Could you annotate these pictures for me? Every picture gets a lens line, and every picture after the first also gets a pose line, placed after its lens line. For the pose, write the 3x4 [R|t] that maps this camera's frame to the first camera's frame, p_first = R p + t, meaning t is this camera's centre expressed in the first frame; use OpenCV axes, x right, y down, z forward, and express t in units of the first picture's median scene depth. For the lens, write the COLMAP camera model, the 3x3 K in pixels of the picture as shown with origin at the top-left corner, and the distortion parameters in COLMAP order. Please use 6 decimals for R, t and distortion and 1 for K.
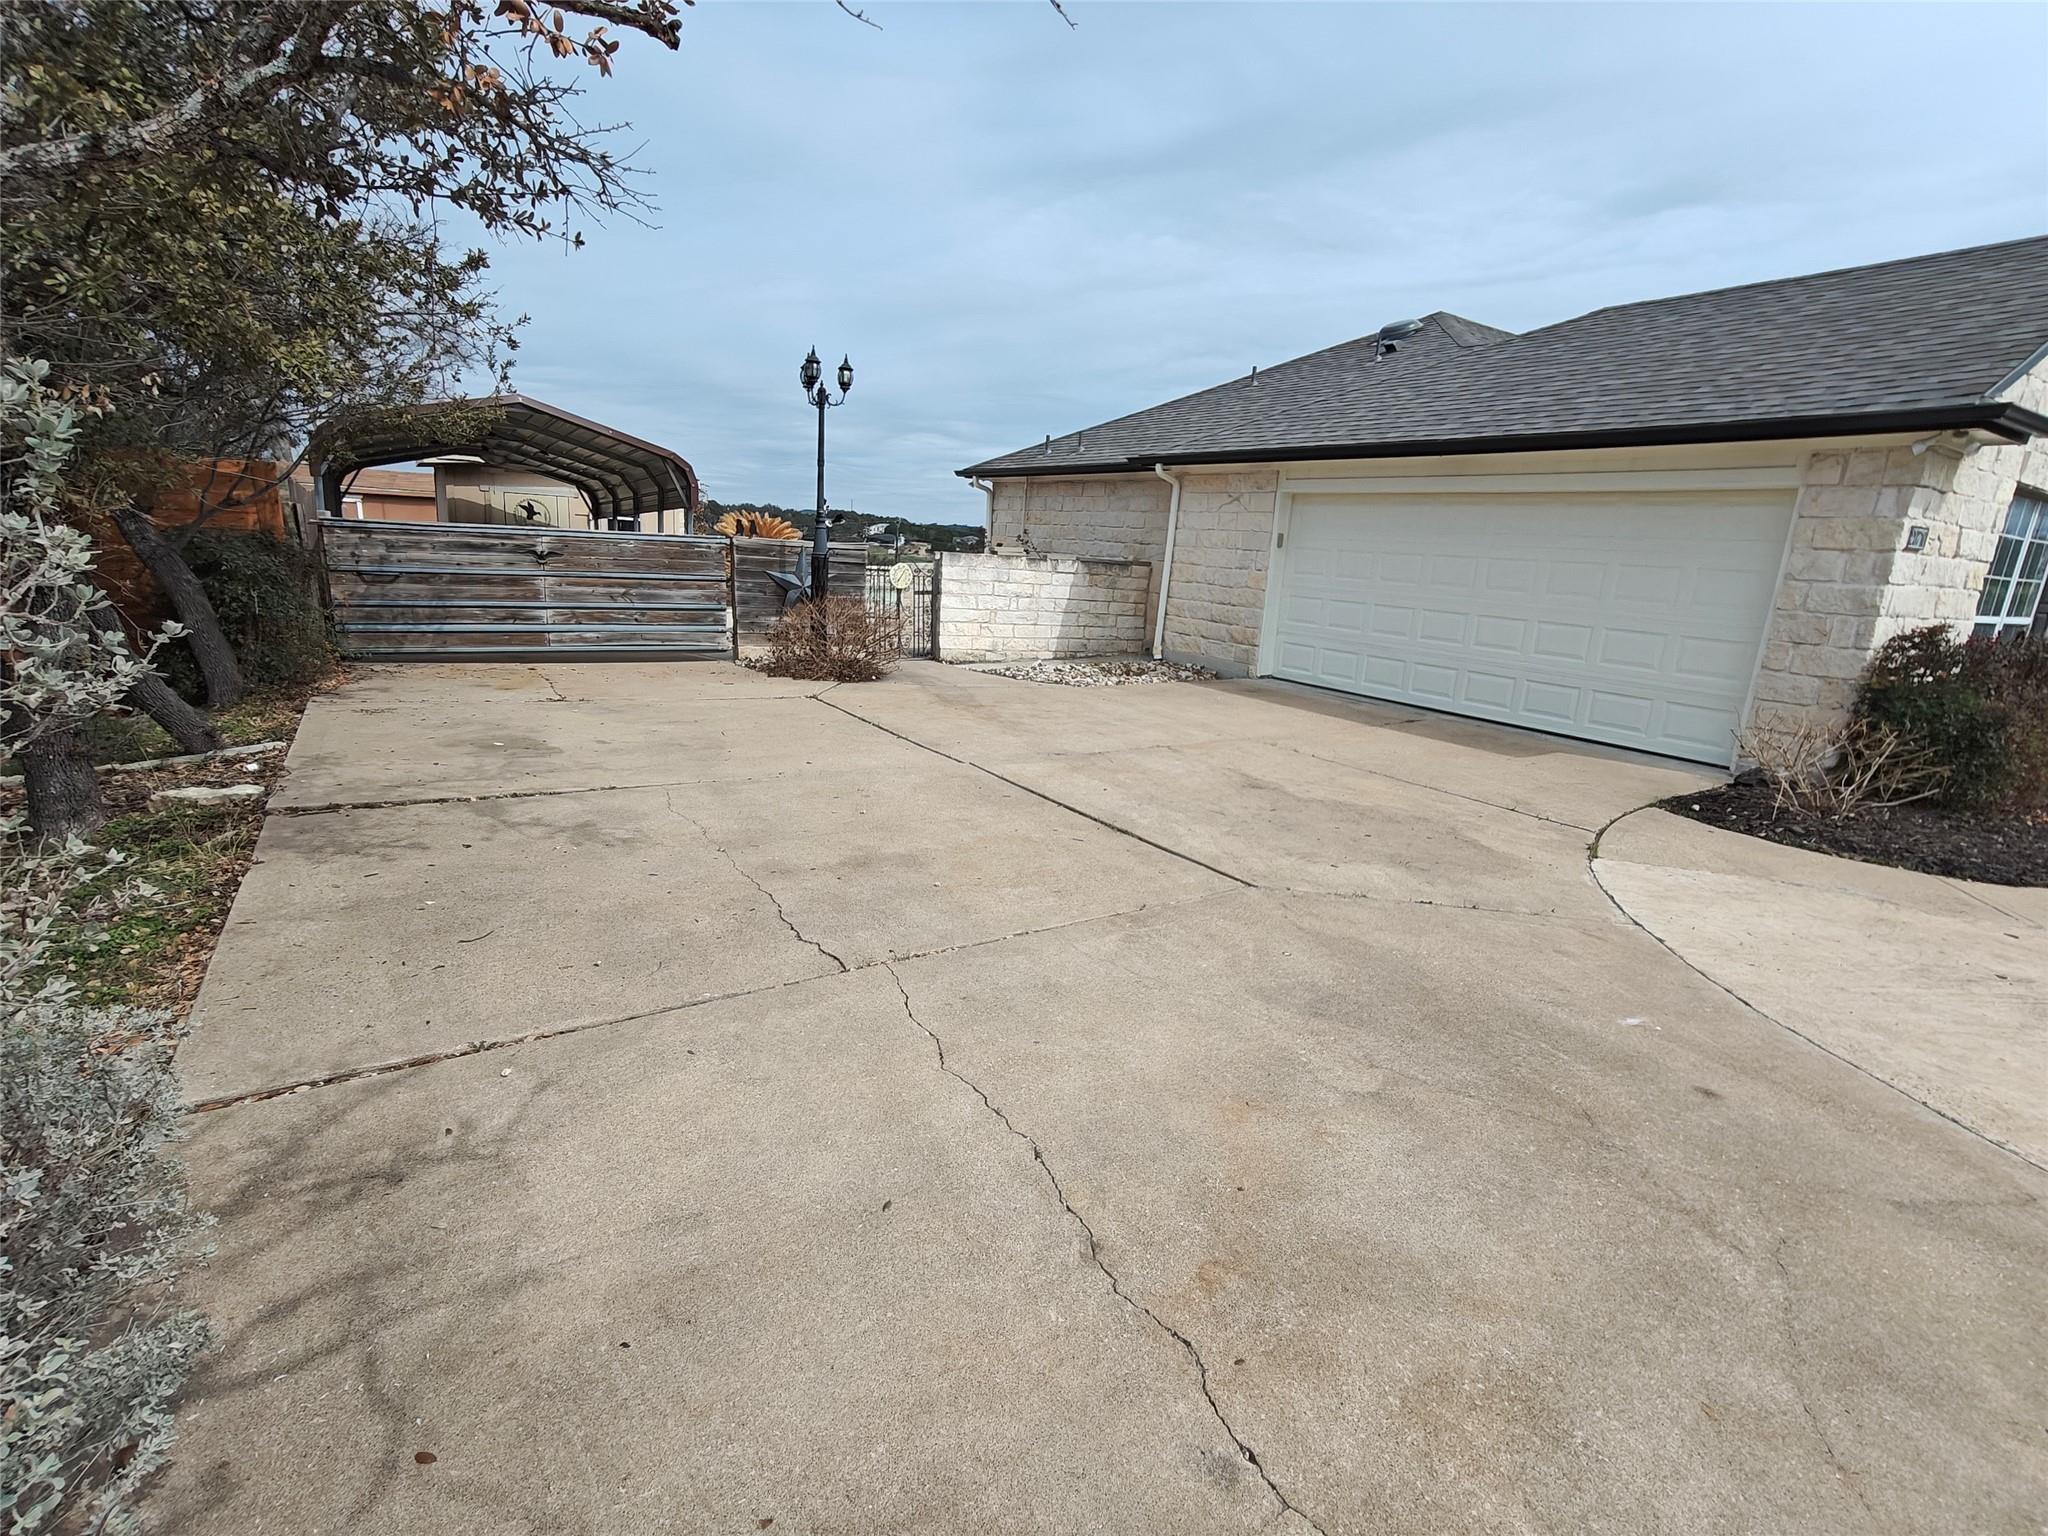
lens RADIAL K [[961.6, 0, 1020.0], [0, 961.6, 770.5], [0, 0, 1]] dist [0.003920, 0.000993]
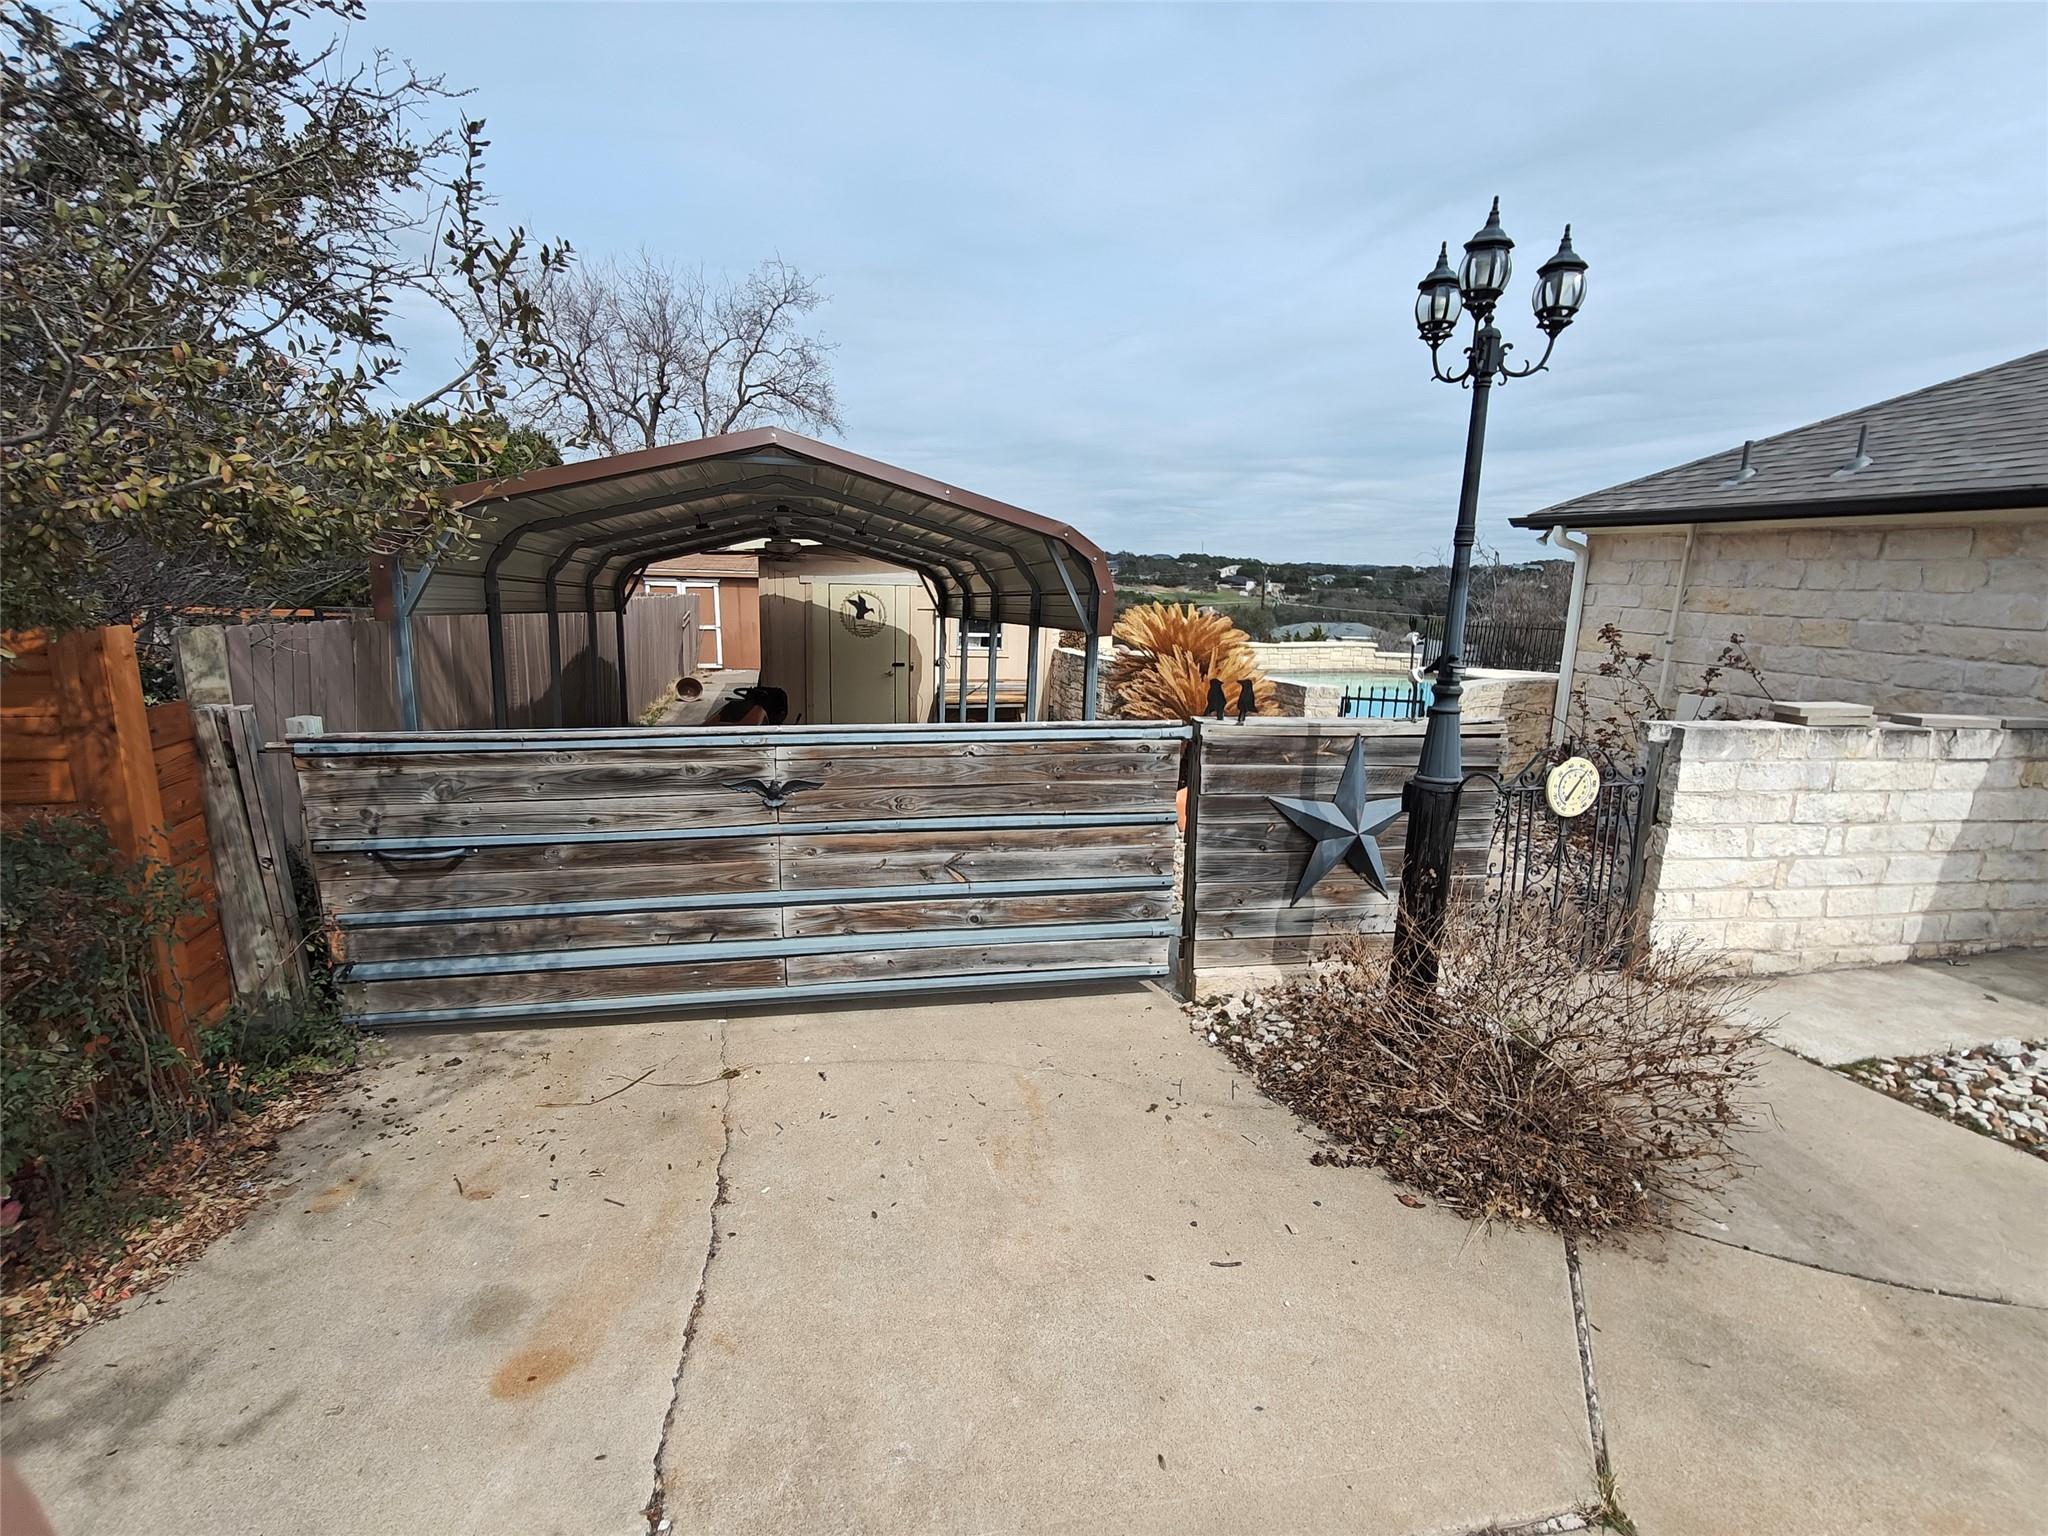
lens RADIAL K [[961.6, 0, 1020.0], [0, 961.6, 769.4], [0, 0, 1]] dist [0.003920, 0.000993]
pose [[0.938466, 0.033600, -0.343733, -0.221580], [-0.048395, 0.998231, -0.034550, -0.198414], [0.341964, 0.049059, 0.938431, 0.567635]]
